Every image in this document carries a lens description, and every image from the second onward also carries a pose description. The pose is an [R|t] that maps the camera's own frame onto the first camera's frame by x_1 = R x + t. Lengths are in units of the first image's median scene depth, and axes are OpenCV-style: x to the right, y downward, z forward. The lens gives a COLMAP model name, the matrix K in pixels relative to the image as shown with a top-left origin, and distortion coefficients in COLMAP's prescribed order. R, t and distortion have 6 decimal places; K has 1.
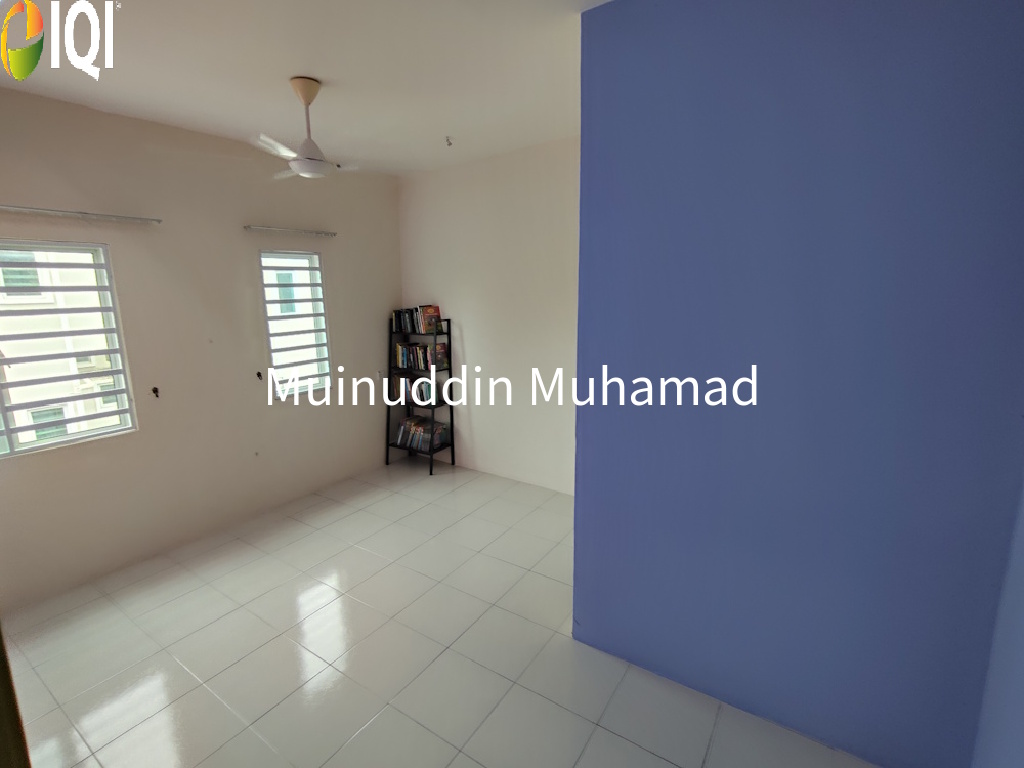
lens RADIAL K [[482.3, 0, 510.6], [0, 482.3, 383.0], [0, 0, 1]] dist [-0.003826, 0.002494]
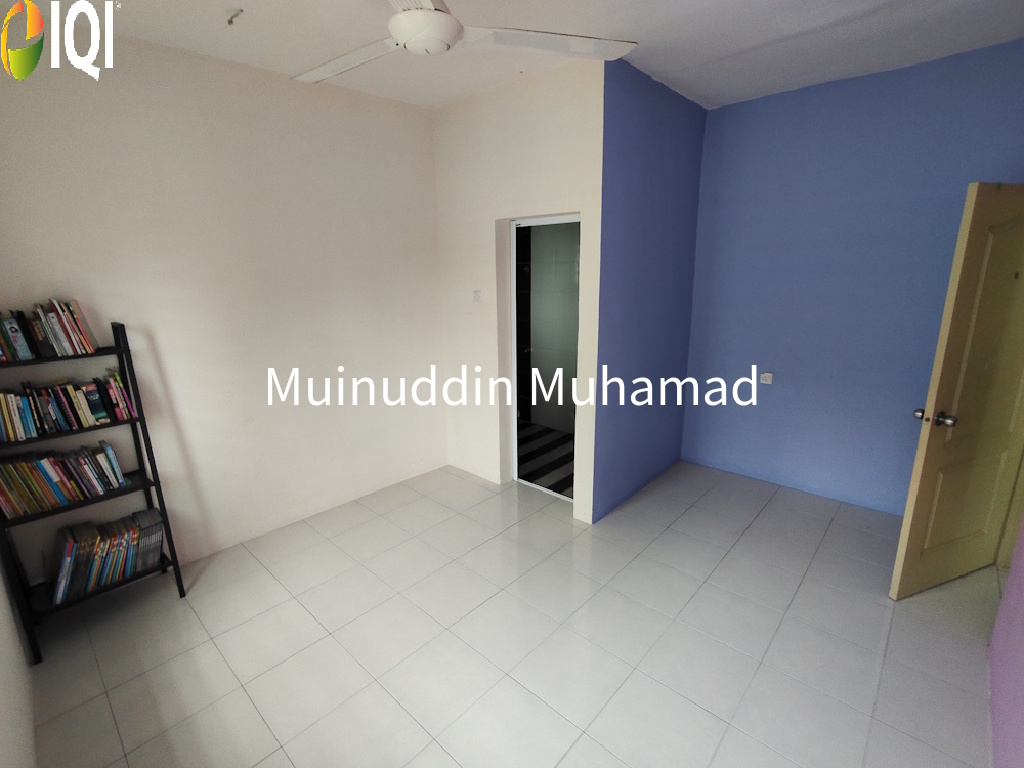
lens RADIAL K [[482.3, 0, 511.7], [0, 482.3, 384.5], [0, 0, 1]] dist [-0.003826, 0.002494]
pose [[0.151907, -0.234907, 0.960074, -0.588140], [0.208700, 0.957070, 0.201151, -0.079705], [-0.966110, 0.169812, 0.194411, 0.475897]]
